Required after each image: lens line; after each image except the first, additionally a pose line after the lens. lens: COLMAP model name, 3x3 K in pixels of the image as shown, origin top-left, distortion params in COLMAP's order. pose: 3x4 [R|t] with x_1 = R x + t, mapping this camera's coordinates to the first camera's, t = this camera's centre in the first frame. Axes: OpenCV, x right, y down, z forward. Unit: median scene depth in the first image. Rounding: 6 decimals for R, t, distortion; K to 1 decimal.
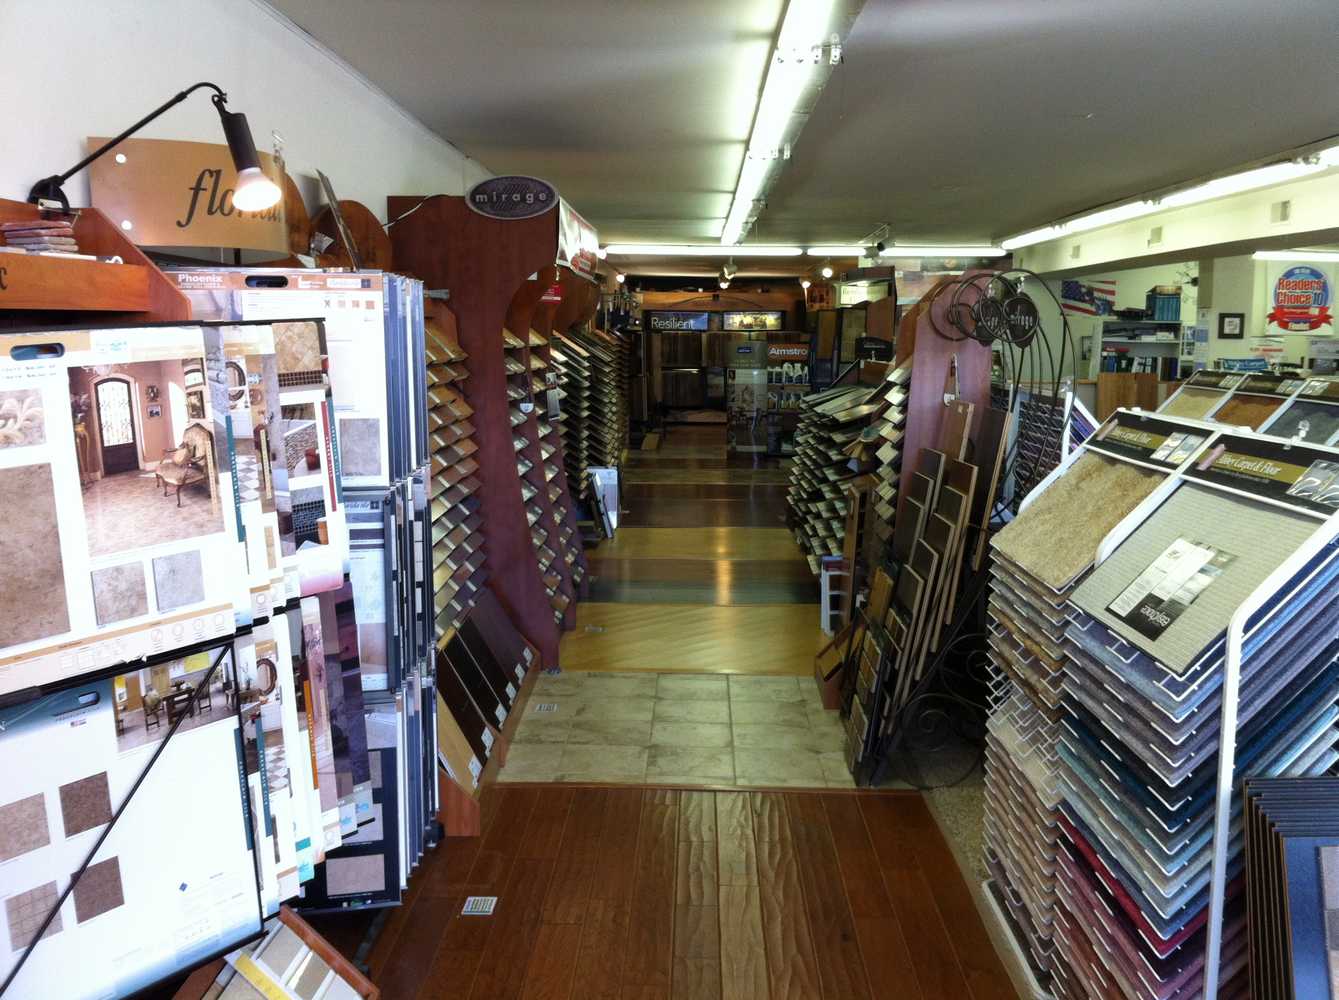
lens RADIAL K [[1263.5, 0, 669.5], [0, 1263.5, 500.0], [0, 0, 1]] dist [0.116572, -0.353455]
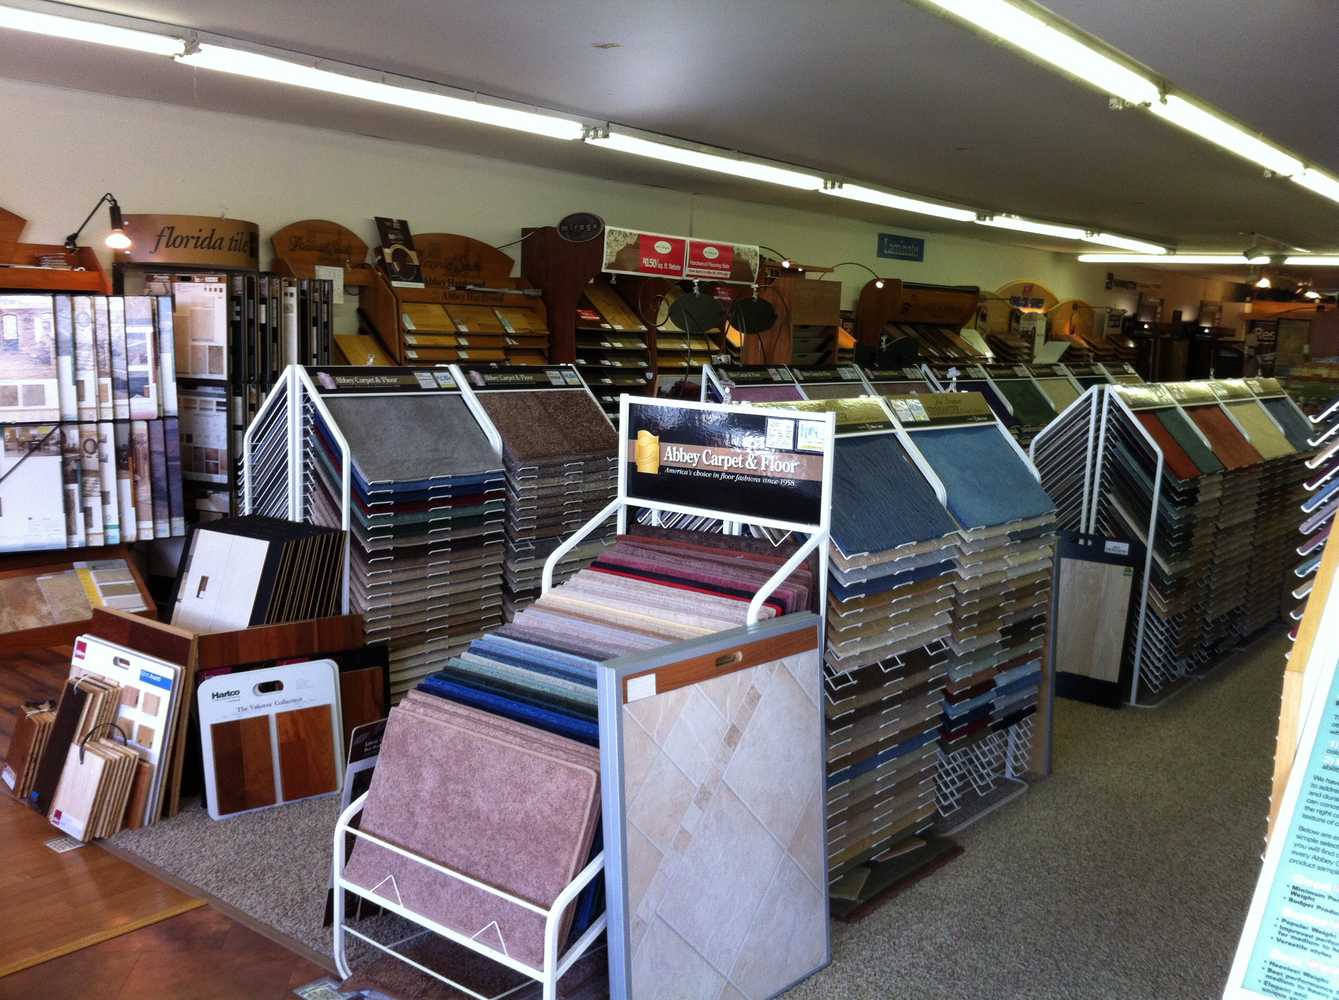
lens RADIAL K [[1263.5, 0, 669.5], [0, 1263.5, 500.0], [0, 0, 1]] dist [0.116572, -0.353455]
pose [[0.796256, 0.106758, -0.595466, 1.975298], [-0.111644, 0.993331, 0.028799, 0.051636], [0.594569, 0.043548, 0.802864, -0.246863]]
